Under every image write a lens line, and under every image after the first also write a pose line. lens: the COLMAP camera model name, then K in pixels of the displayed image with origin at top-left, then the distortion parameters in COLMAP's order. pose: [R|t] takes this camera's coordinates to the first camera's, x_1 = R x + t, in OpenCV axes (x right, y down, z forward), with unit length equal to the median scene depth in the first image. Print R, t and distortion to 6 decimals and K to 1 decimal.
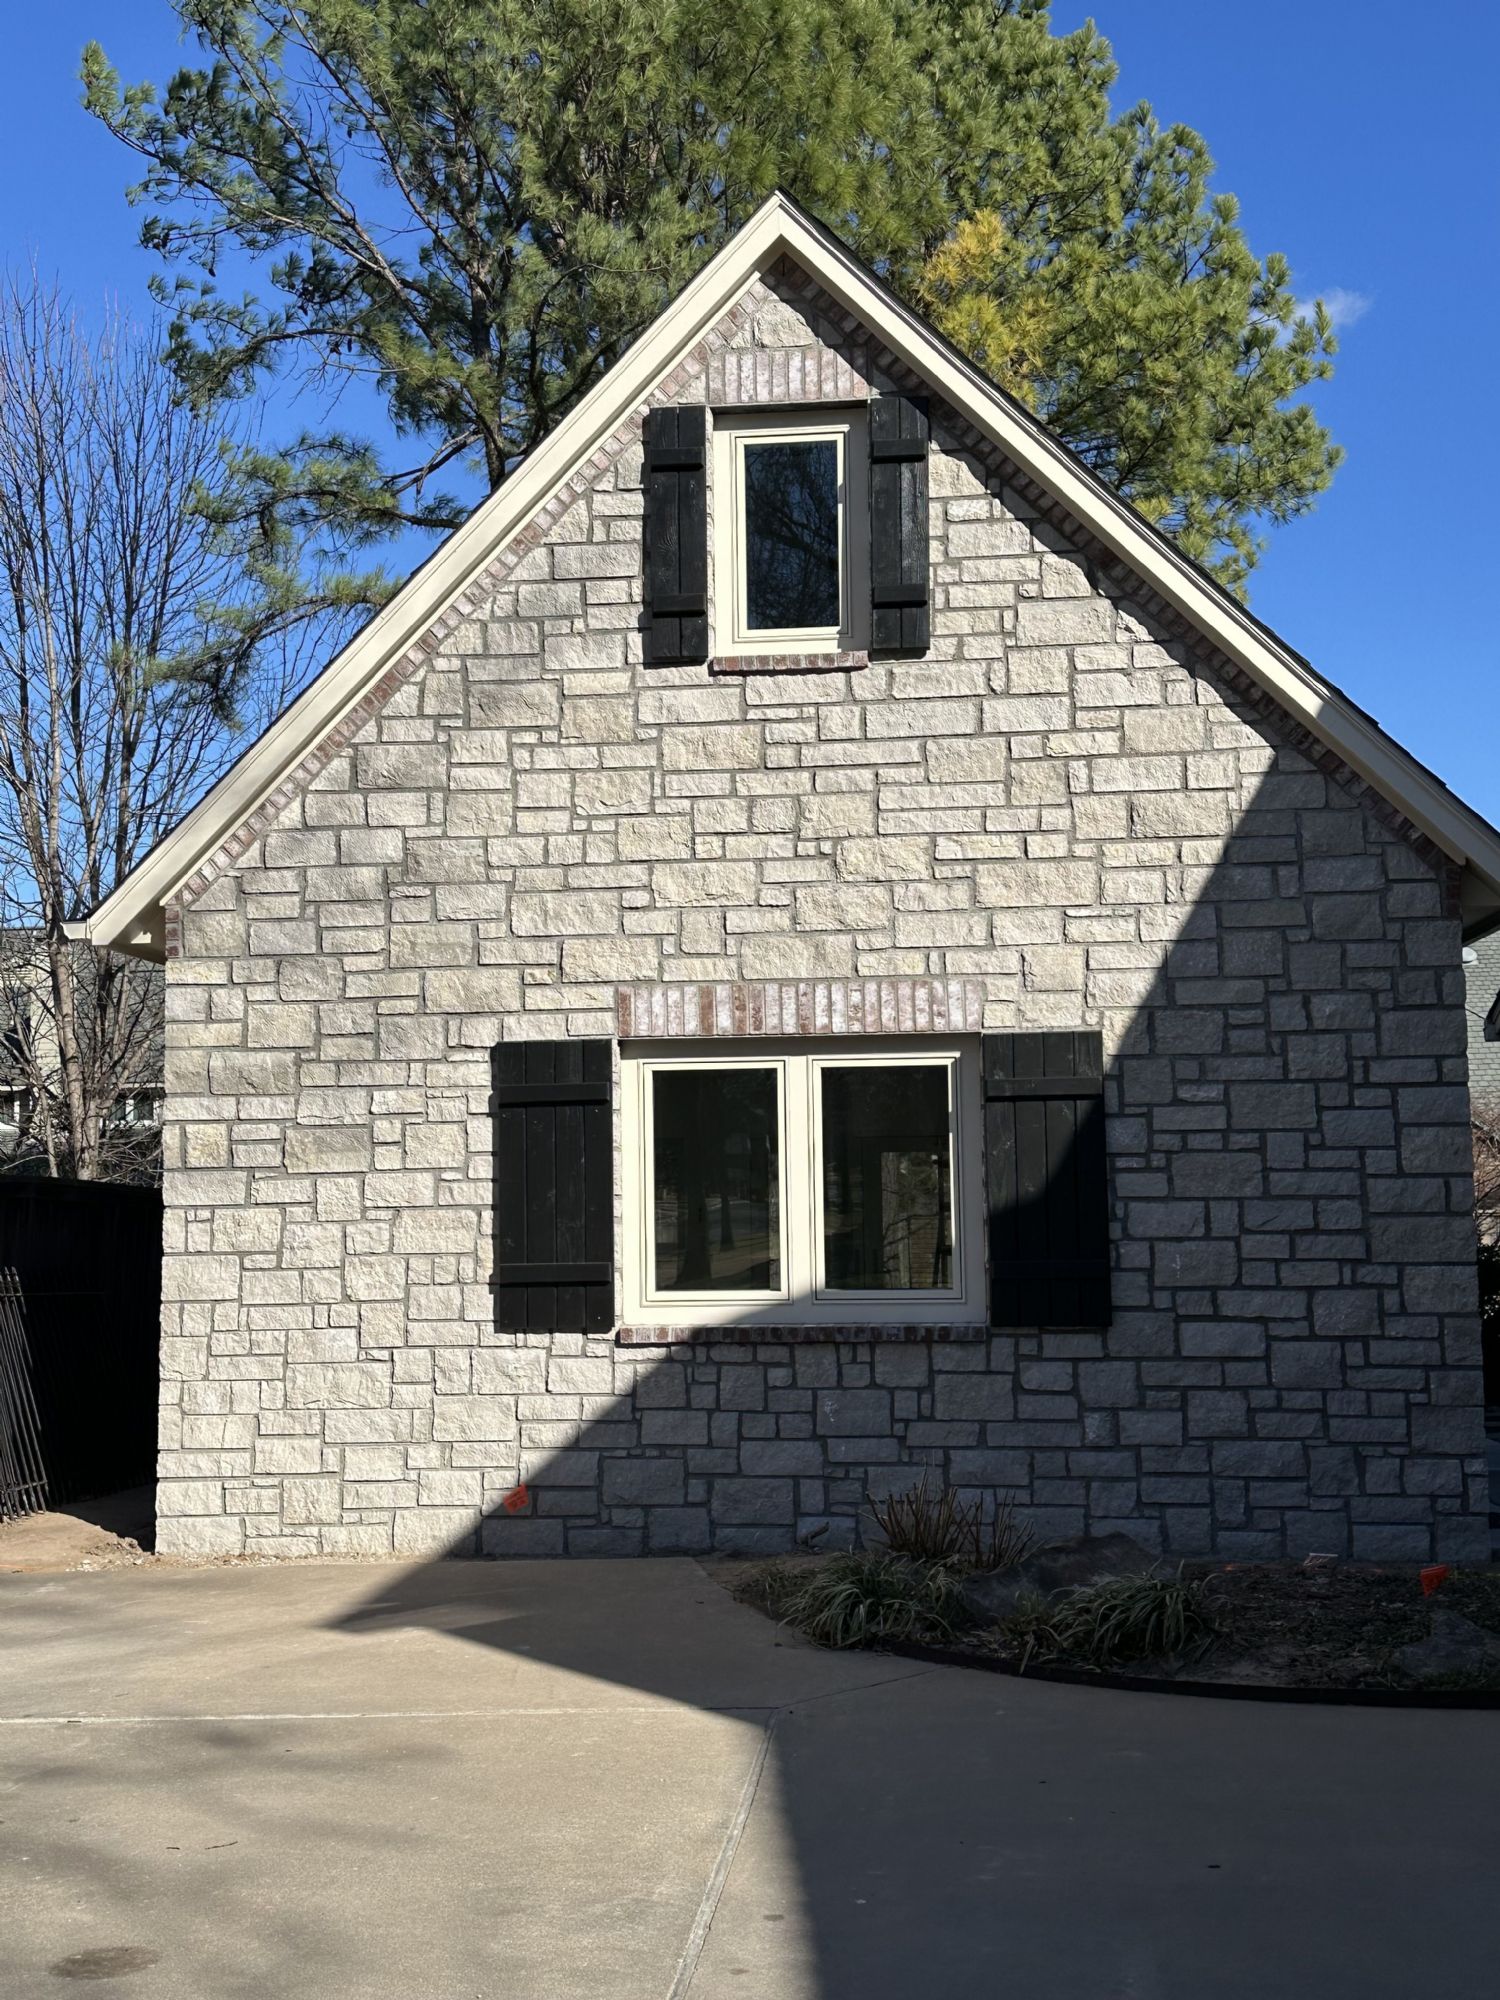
lens RADIAL K [[2245.2, 0, 755.1], [0, 2245.2, 1004.9], [0, 0, 1]] dist [0.175073, 0.000000]
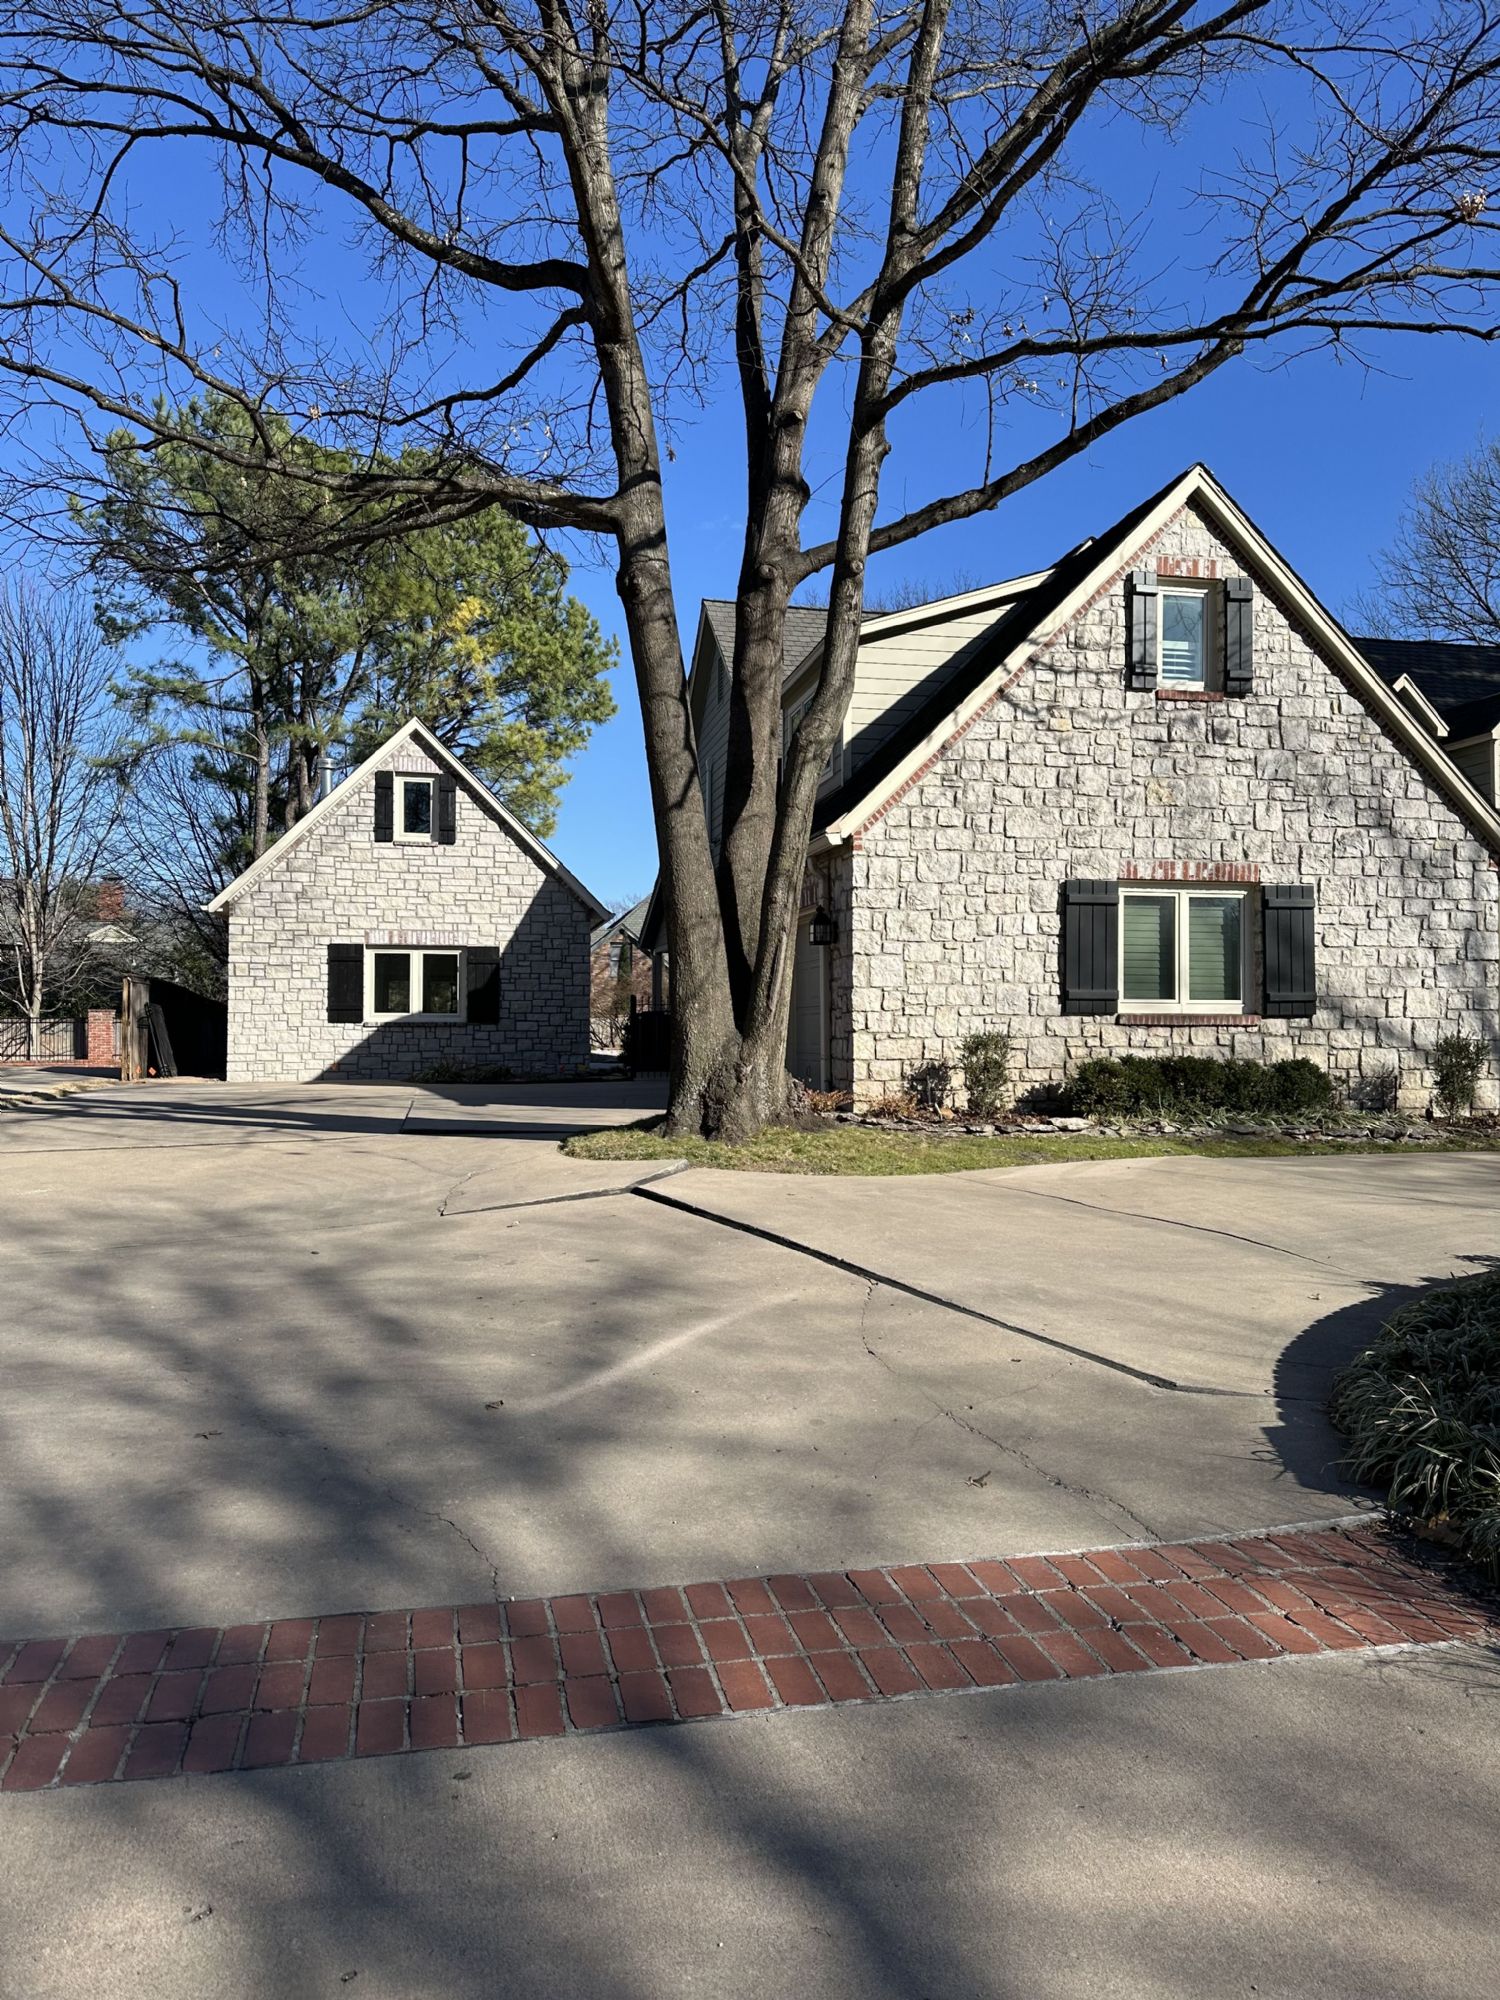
lens RADIAL K [[1377.4, 0, 763.4], [0, 1377.4, 991.7], [0, 0, 1]] dist [0.083768, -0.002398]
pose [[0.949955, 0.023689, 0.311486, -0.147550], [-0.042565, 0.997637, 0.053941, -0.057258], [-0.309472, -0.064500, 0.948718, -1.354405]]
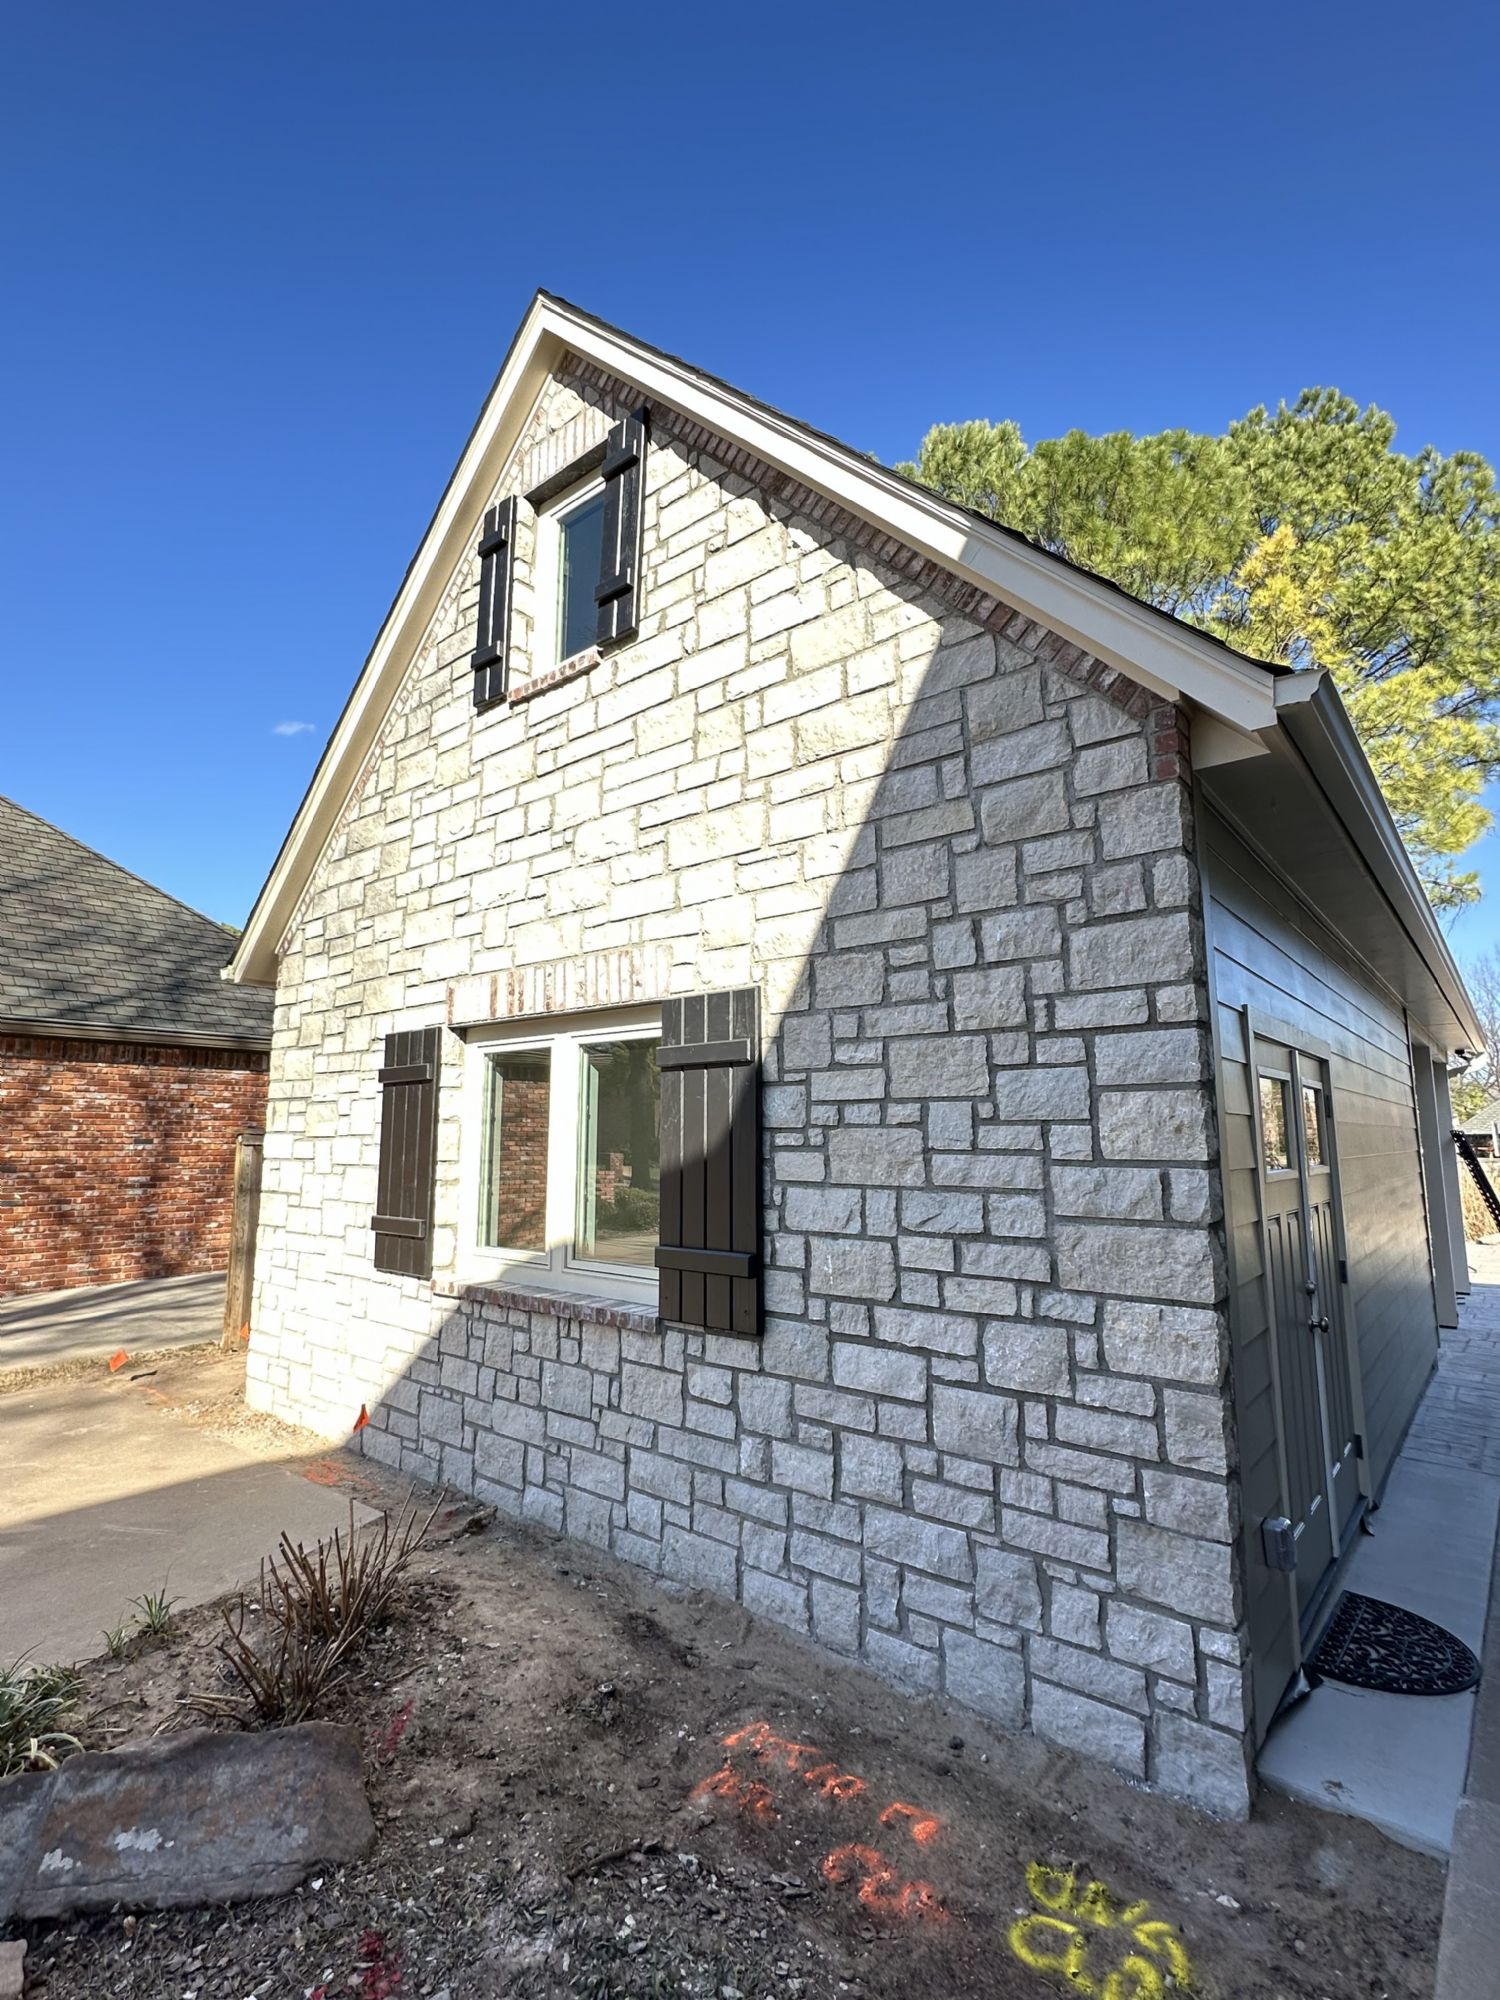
lens RADIAL K [[944.4, 0, 741.7], [0, 944.4, 1001.7], [0, 0, 1]] dist [0.002300, 0.001970]
pose [[0.829566, -0.064397, -0.554684, 0.343188], [0.030527, 0.997073, -0.070103, 0.041864], [0.557574, 0.041222, 0.829103, 0.680977]]
